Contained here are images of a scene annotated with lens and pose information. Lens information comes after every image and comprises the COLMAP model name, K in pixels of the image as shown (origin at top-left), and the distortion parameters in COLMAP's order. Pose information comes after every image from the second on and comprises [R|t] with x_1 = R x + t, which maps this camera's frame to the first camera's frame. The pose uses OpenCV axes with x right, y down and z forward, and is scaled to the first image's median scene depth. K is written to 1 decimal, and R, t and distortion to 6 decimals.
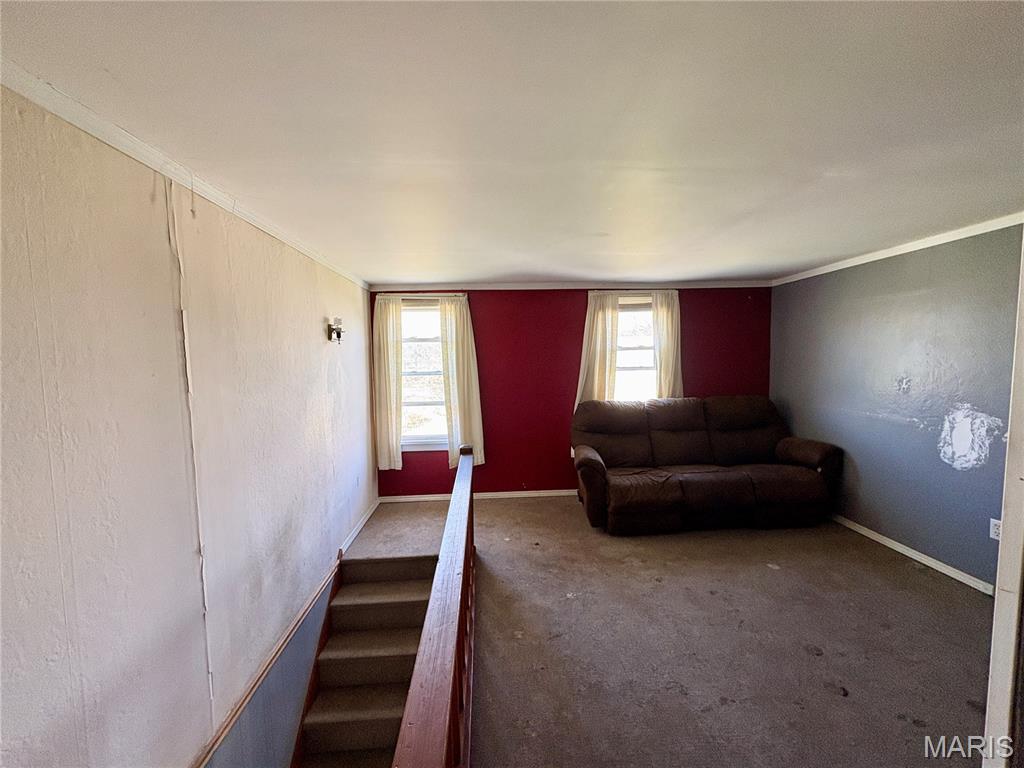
lens RADIAL K [[406.4, 0, 511.2], [0, 406.4, 385.2], [0, 0, 1]] dist [-0.000698, 0.000450]
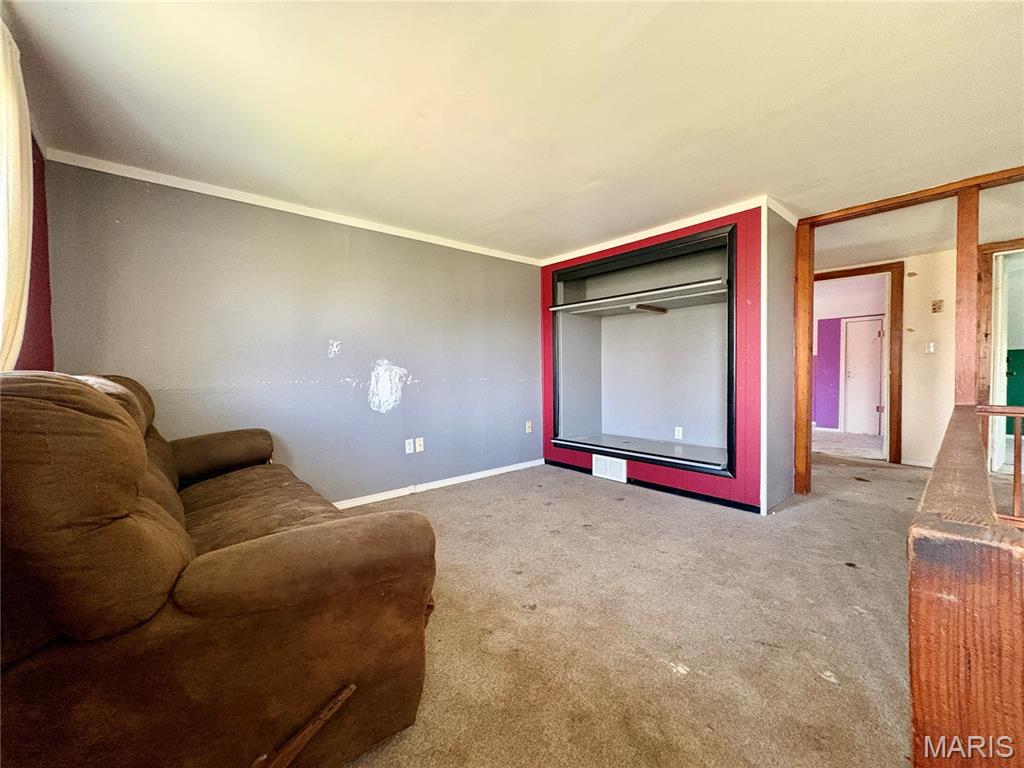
lens RADIAL K [[406.4, 0, 510.6], [0, 406.4, 384.0], [0, 0, 1]] dist [-0.000698, 0.000450]
pose [[-0.612296, 0.008417, 0.790584, -0.153932], [0.085105, 0.994835, 0.055321, 0.082490], [-0.786035, 0.101155, -0.609850, 1.487709]]
